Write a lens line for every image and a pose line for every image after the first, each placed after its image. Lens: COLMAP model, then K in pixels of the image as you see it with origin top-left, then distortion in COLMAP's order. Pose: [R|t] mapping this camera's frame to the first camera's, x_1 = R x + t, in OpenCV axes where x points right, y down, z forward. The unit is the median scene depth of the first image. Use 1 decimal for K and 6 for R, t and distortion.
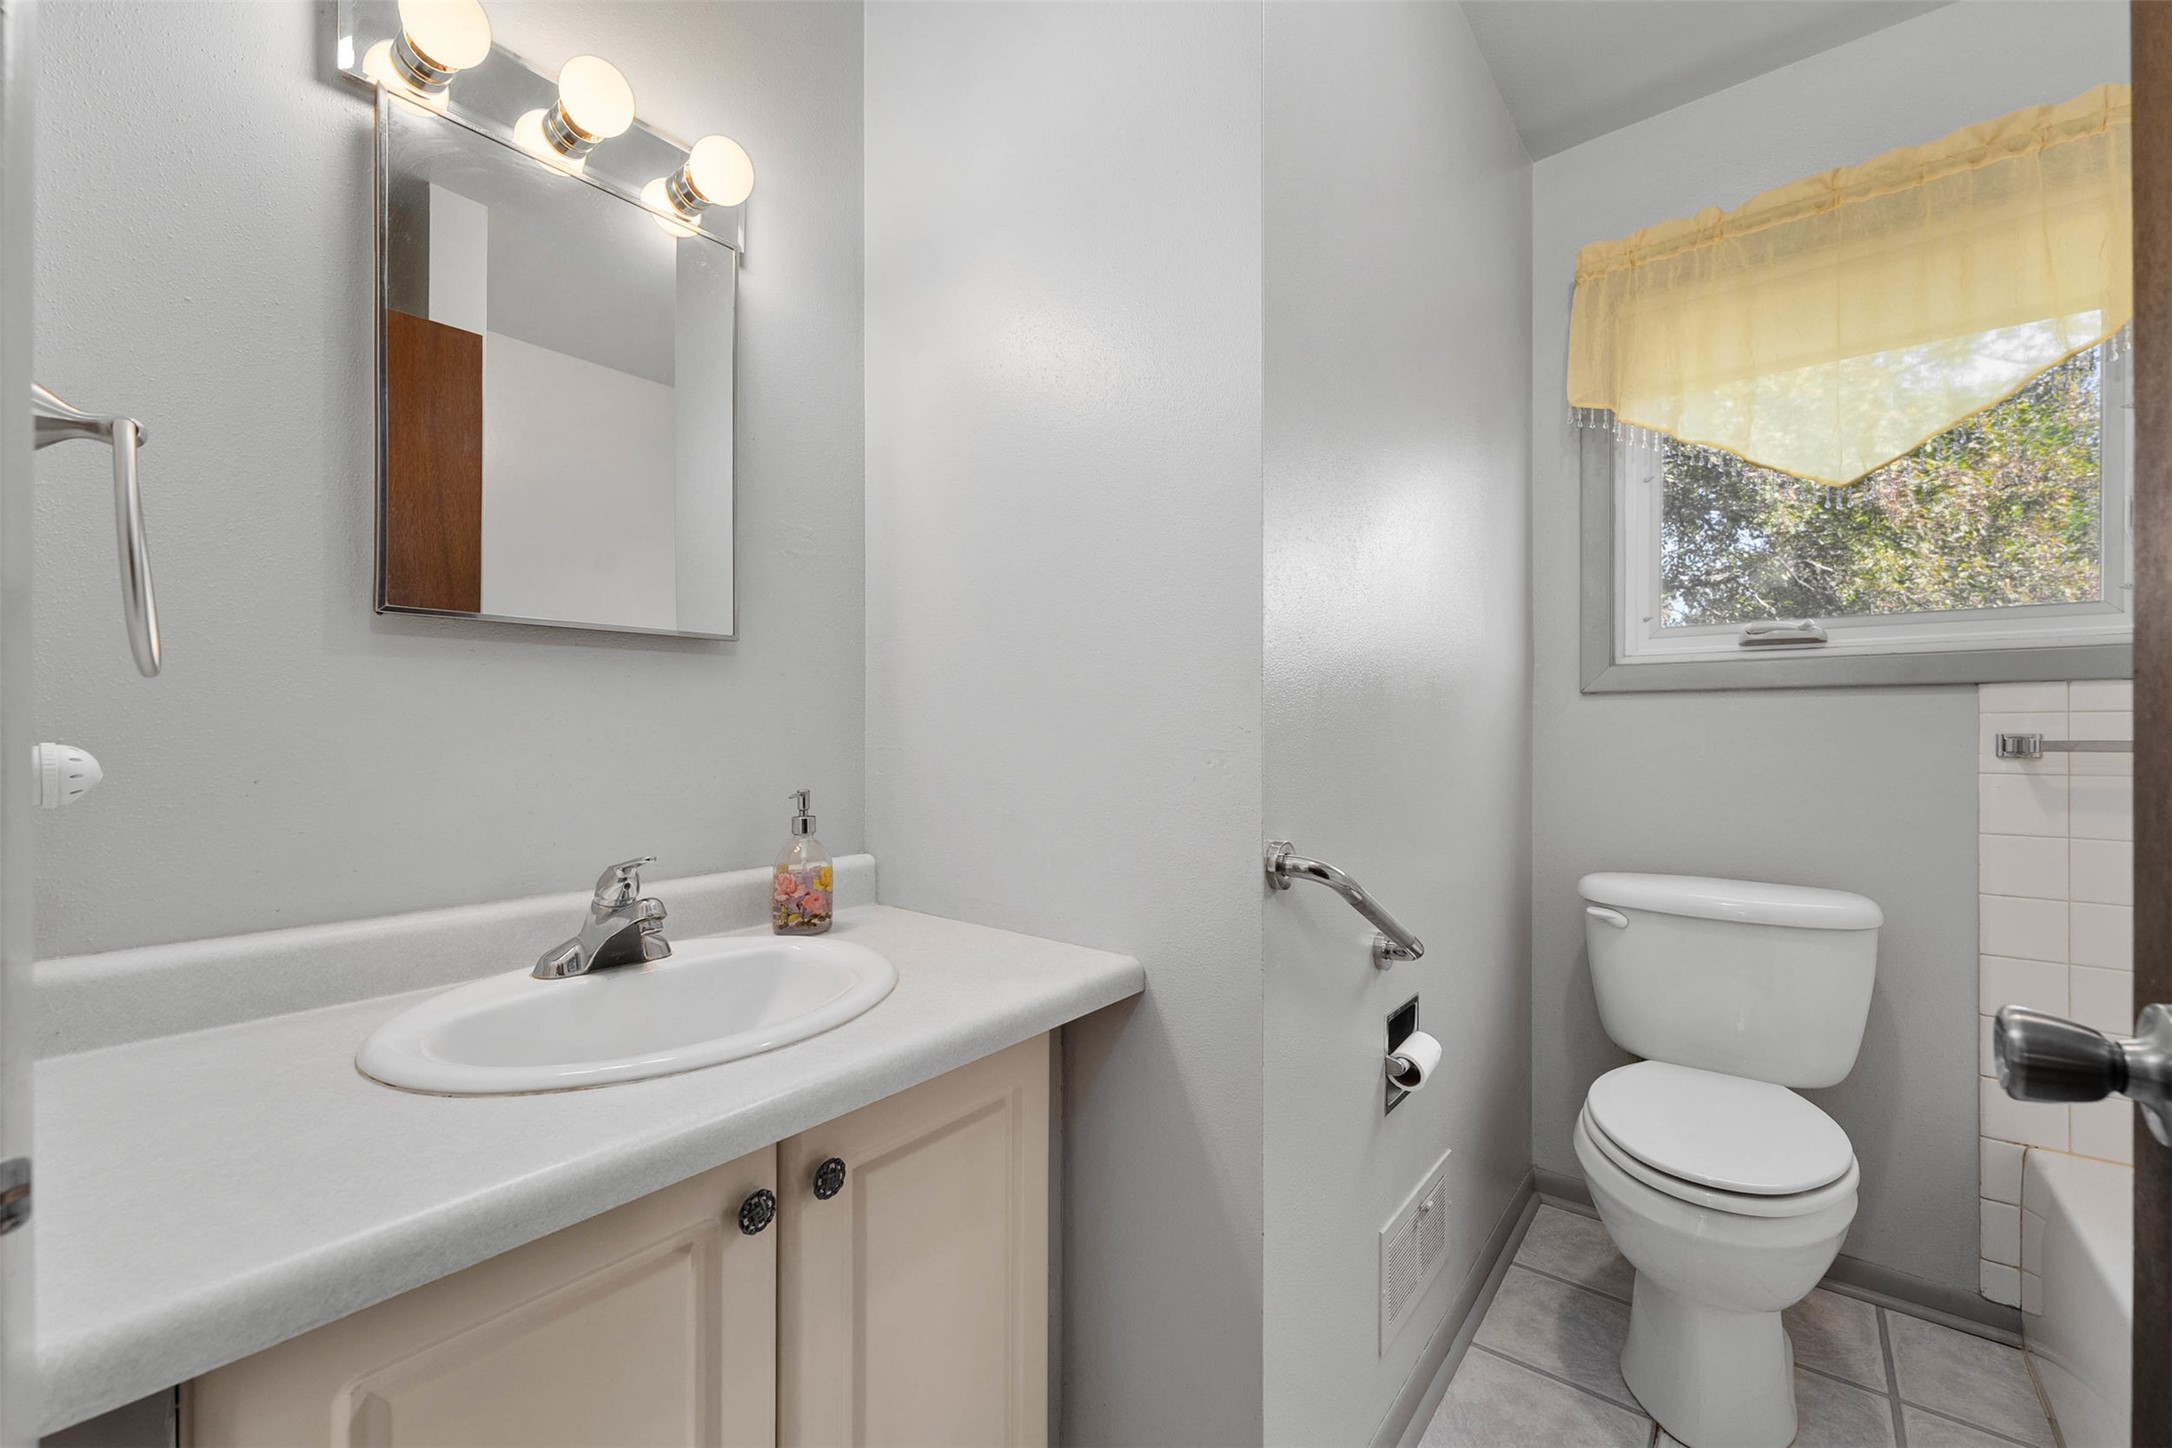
lens RADIAL K [[861.7, 0, 1088.6], [0, 861.7, 728.8], [0, 0, 1]] dist [-0.000354, -0.000036]
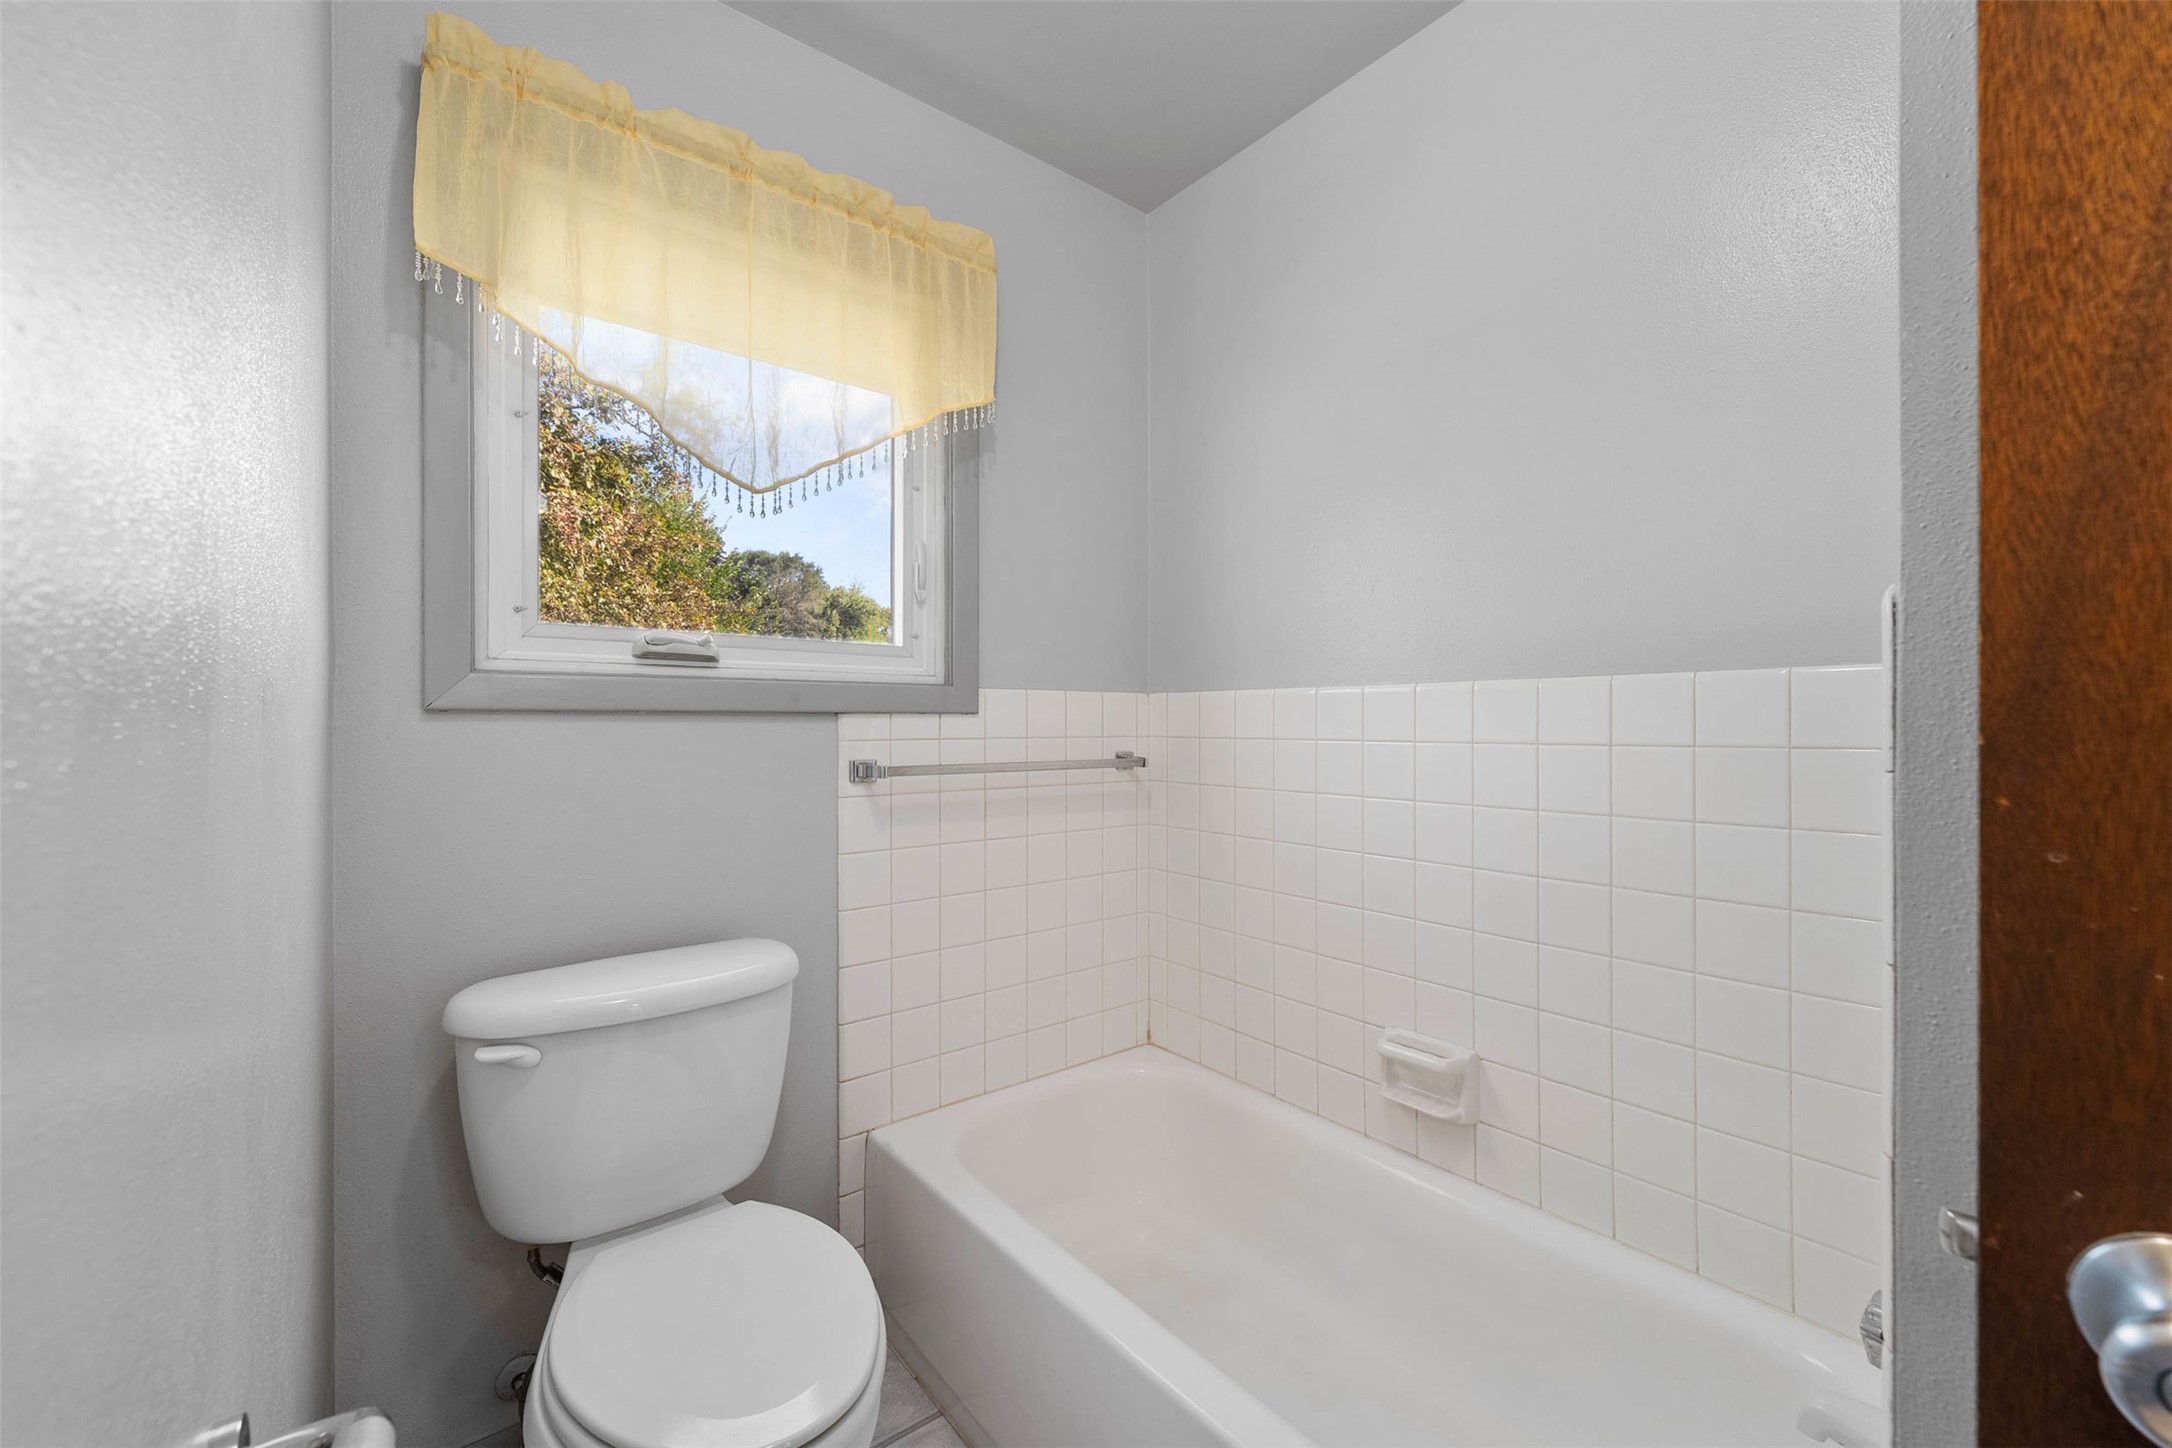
lens RADIAL K [[861.7, 0, 1088.6], [0, 861.7, 728.8], [0, 0, 1]] dist [-0.000354, -0.000036]
pose [[0.231365, -0.003325, 0.972861, 0.065079], [-0.000150, 0.999994, 0.003453, -0.032665], [-0.972867, -0.000945, 0.231363, 0.403208]]
